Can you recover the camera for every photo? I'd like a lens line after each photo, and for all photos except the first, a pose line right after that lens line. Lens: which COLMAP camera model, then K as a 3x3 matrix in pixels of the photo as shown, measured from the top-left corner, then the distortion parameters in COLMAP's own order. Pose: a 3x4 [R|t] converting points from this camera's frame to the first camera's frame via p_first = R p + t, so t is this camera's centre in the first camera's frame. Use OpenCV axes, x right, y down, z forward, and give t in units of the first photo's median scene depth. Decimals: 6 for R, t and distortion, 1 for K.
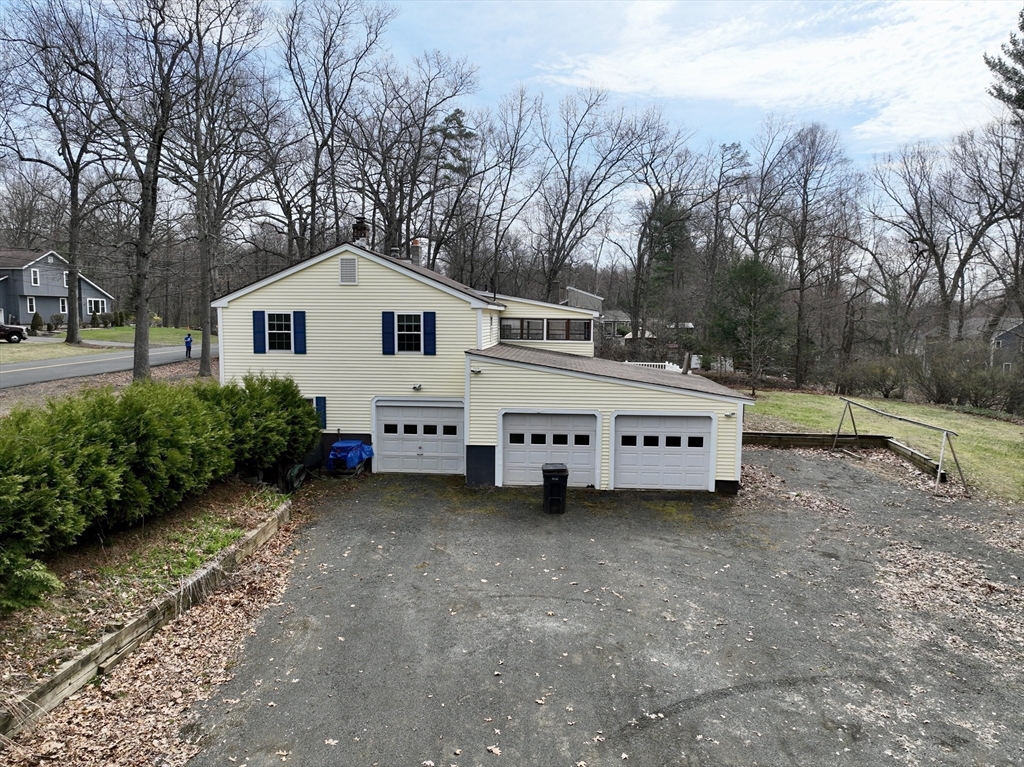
lens RADIAL K [[717.3, 0, 512.0], [0, 717.3, 383.5], [0, 0, 1]] dist [0.000439, 0.015459]
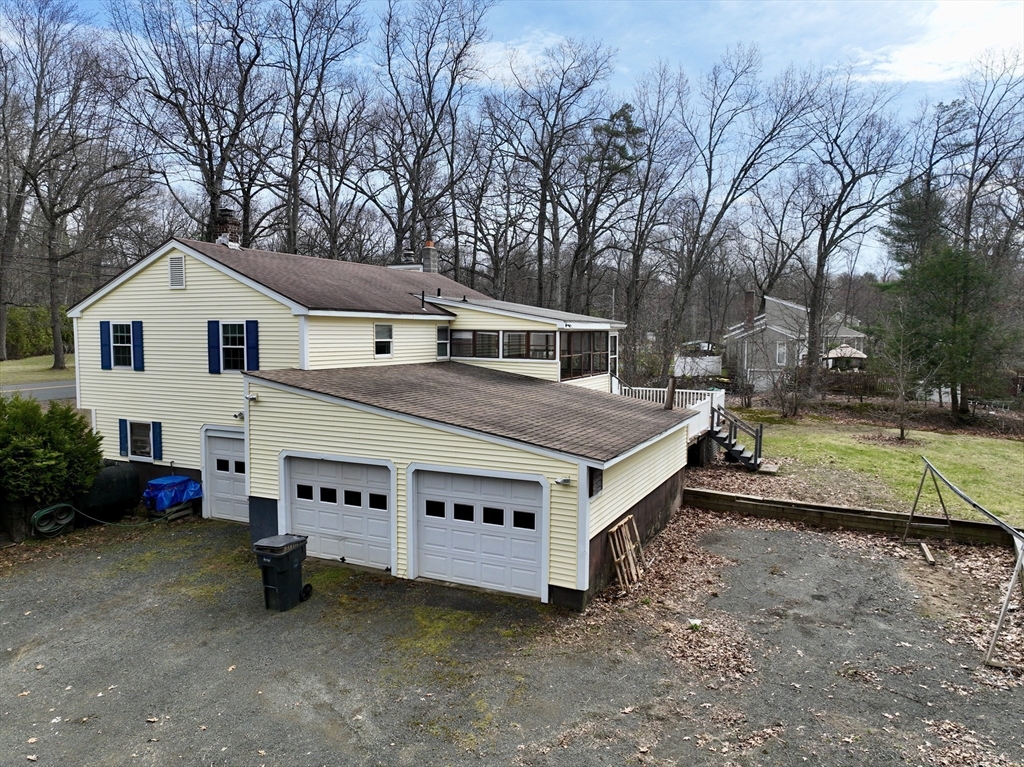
lens RADIAL K [[717.3, 0, 512.0], [0, 717.3, 383.5], [0, 0, 1]] dist [0.000439, 0.015459]
pose [[0.930063, 0.023716, -0.366635, 0.439551], [-0.032274, 0.999331, -0.017229, -0.026196], [0.365981, 0.027857, 0.930205, 0.369263]]
